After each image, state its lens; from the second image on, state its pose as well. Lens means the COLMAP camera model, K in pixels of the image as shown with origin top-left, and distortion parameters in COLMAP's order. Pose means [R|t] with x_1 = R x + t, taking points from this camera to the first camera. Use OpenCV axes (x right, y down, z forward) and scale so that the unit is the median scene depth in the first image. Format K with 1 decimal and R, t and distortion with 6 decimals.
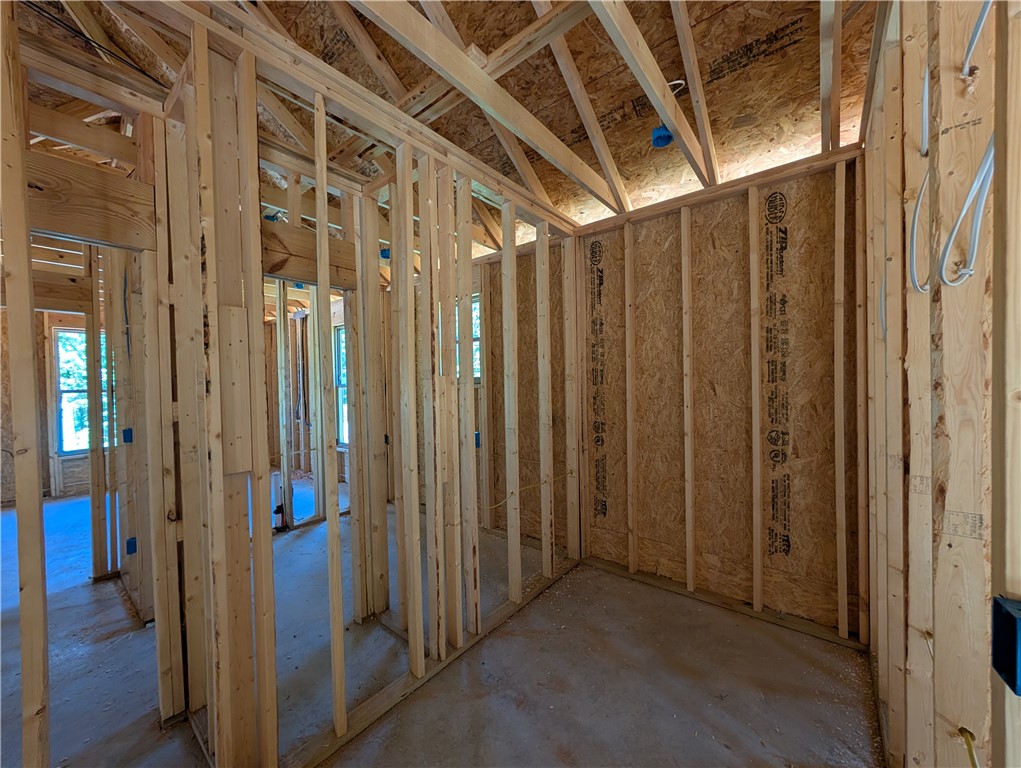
lens RADIAL K [[388.9, 0, 512.0], [0, 388.9, 387.7], [0, 0, 1]] dist [0.000665, 0.000269]
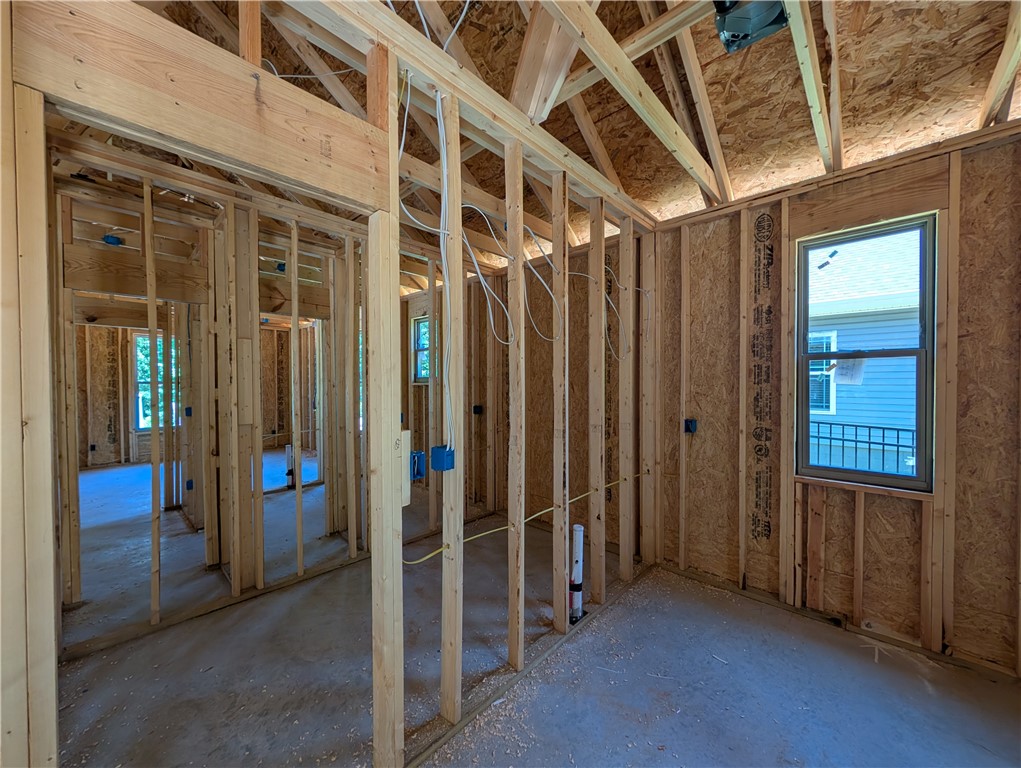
lens RADIAL K [[388.9, 0, 509.8], [0, 388.9, 386.9], [0, 0, 1]] dist [0.000665, 0.000269]
pose [[0.996809, 0.018126, -0.077744, 0.432945], [-0.018125, 0.999835, 0.000715, 0.003132], [0.077744, 0.000697, 0.996973, -0.475847]]
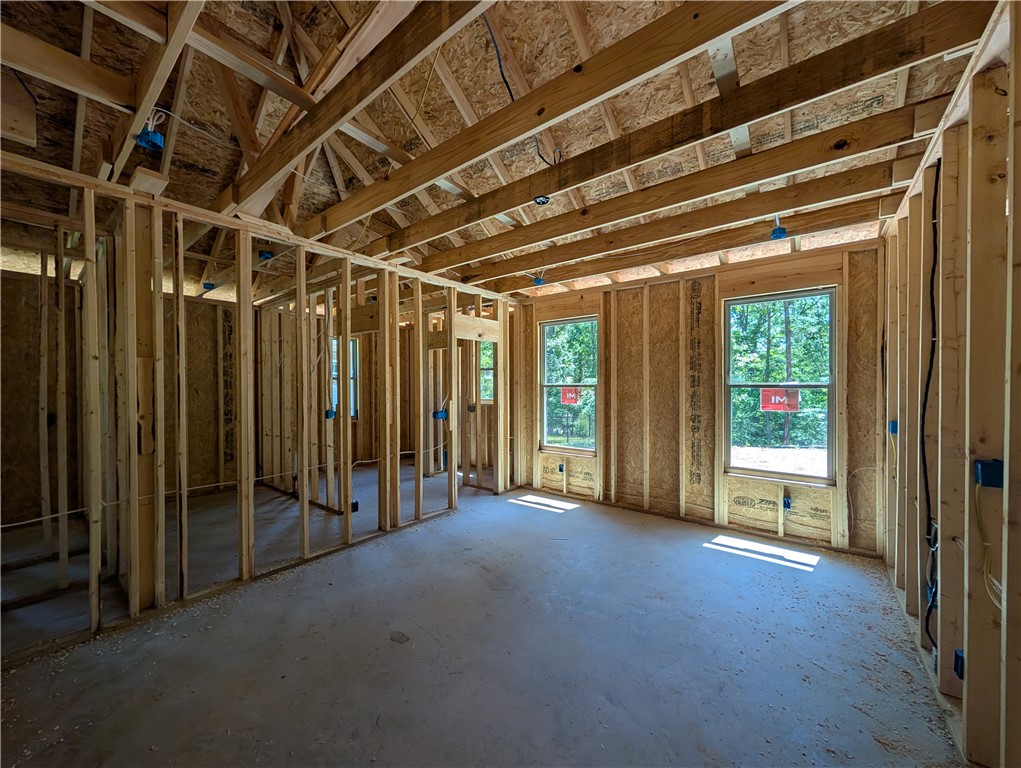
lens RADIAL K [[388.9, 0, 511.3], [0, 388.9, 386.0], [0, 0, 1]] dist [0.000665, 0.000269]
pose [[-0.014622, 0.011888, 0.999822, -1.699489], [0.019077, 0.999751, -0.011608, 0.025865], [-0.999711, 0.018904, -0.014845, -0.685982]]
